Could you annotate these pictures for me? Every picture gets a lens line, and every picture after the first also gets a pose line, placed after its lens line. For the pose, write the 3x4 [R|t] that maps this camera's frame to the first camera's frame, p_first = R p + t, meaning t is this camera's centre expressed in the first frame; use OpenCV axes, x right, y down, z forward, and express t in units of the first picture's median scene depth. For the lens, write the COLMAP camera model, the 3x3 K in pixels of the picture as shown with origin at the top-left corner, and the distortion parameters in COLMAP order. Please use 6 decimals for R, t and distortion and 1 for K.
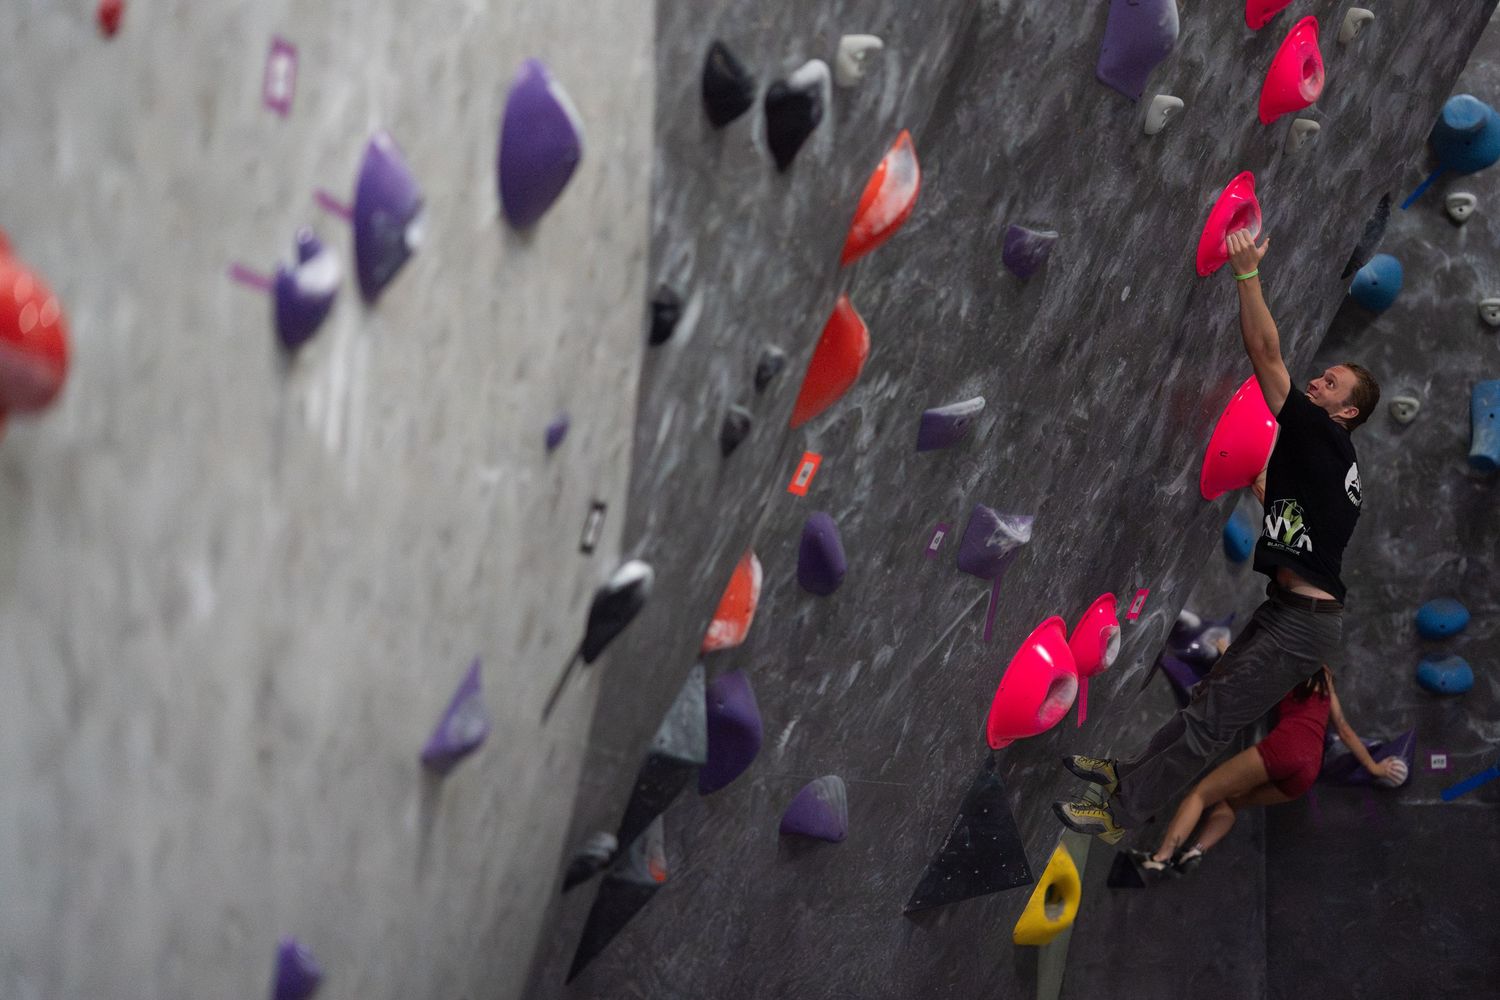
lens RADIAL K [[3536.7, 0, 747.9], [0, 3536.7, 519.7], [0, 0, 1]] dist [0.061680, 0.612667]
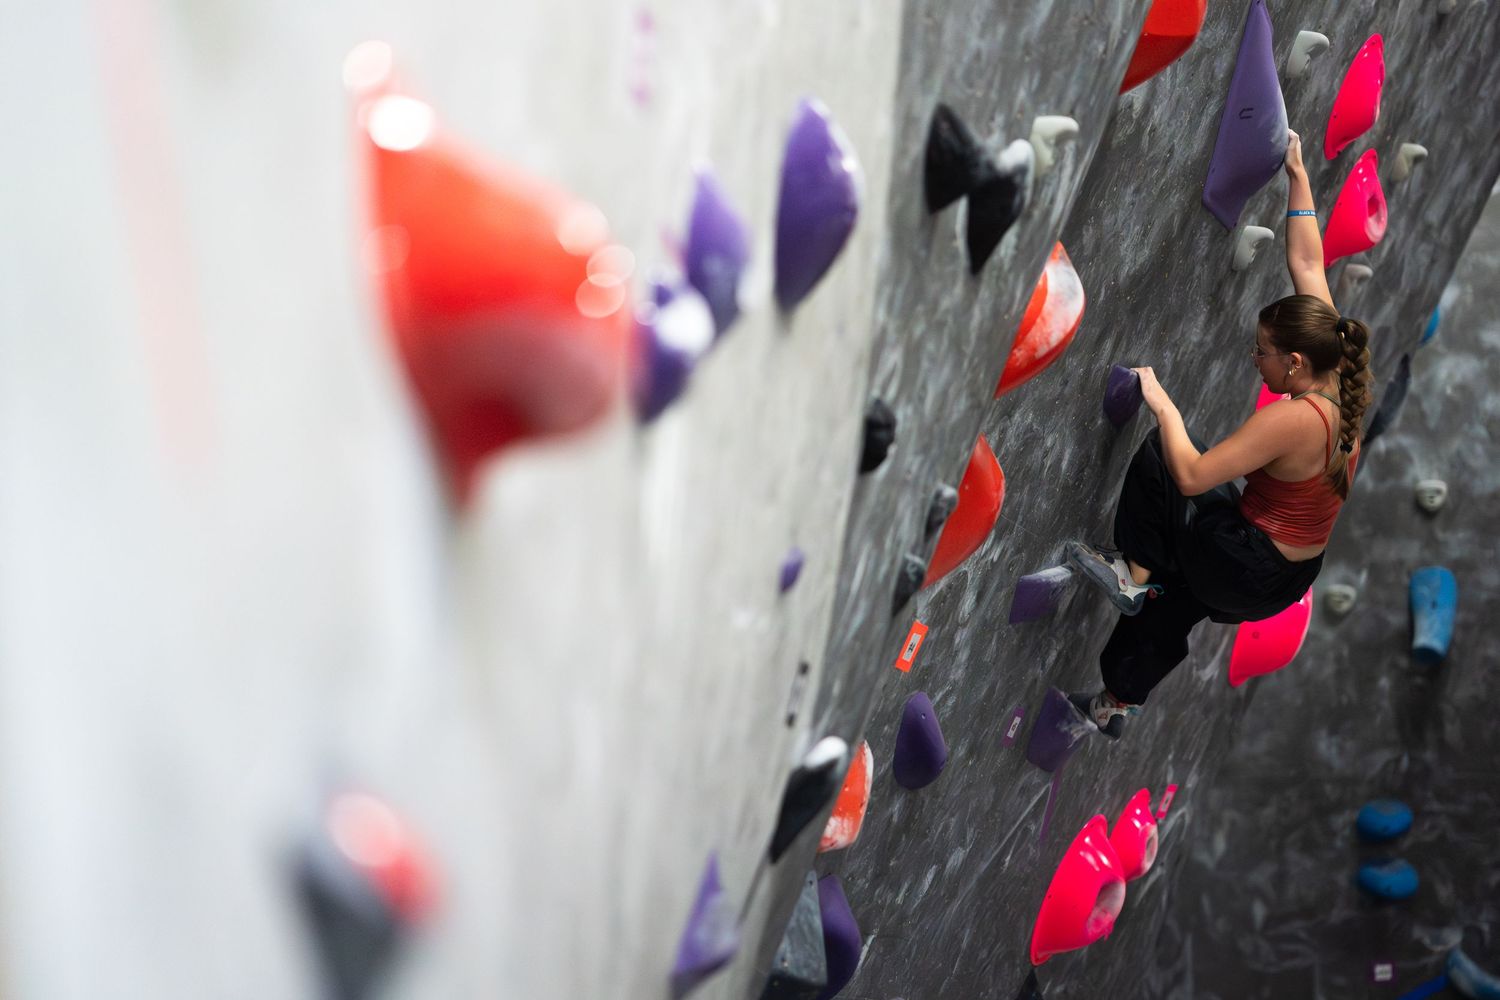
lens RADIAL K [[3445.3, 0, 746.3], [0, 3445.3, 533.7], [0, 0, 1]] dist [0.092776, 0.031659]
pose [[0.995367, -0.015263, 0.094930, -0.097520], [0.021472, 0.997671, -0.064742, 0.012399], [-0.093721, 0.066480, 0.993376, 0.150261]]
